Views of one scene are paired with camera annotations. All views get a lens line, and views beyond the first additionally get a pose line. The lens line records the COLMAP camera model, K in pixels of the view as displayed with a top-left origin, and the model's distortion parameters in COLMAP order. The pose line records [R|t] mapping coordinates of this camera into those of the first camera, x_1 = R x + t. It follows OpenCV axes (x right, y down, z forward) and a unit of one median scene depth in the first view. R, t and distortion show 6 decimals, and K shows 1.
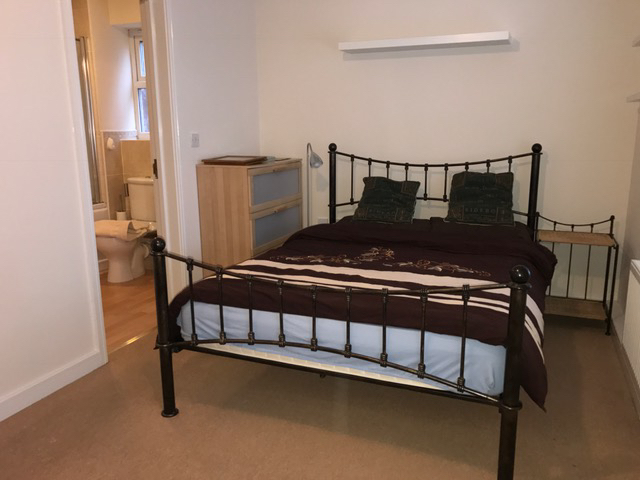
lens RADIAL K [[515.5, 0, 319.8], [0, 515.5, 239.2], [0, 0, 1]] dist [0.006807, -0.023493]
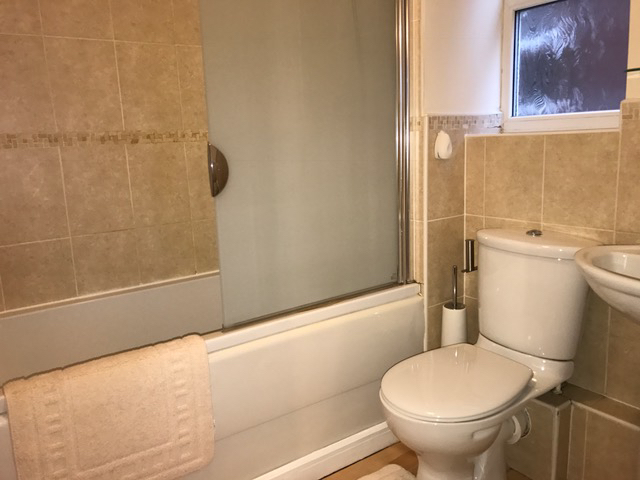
lens RADIAL K [[515.5, 0, 320.6], [0, 515.5, 238.4], [0, 0, 1]] dist [0.006807, -0.023493]
pose [[0.831558, 0.079657, -0.549696, -0.250175], [-0.075297, 0.996694, 0.030525, -0.114804], [0.550310, 0.016007, 0.834807, 0.593039]]
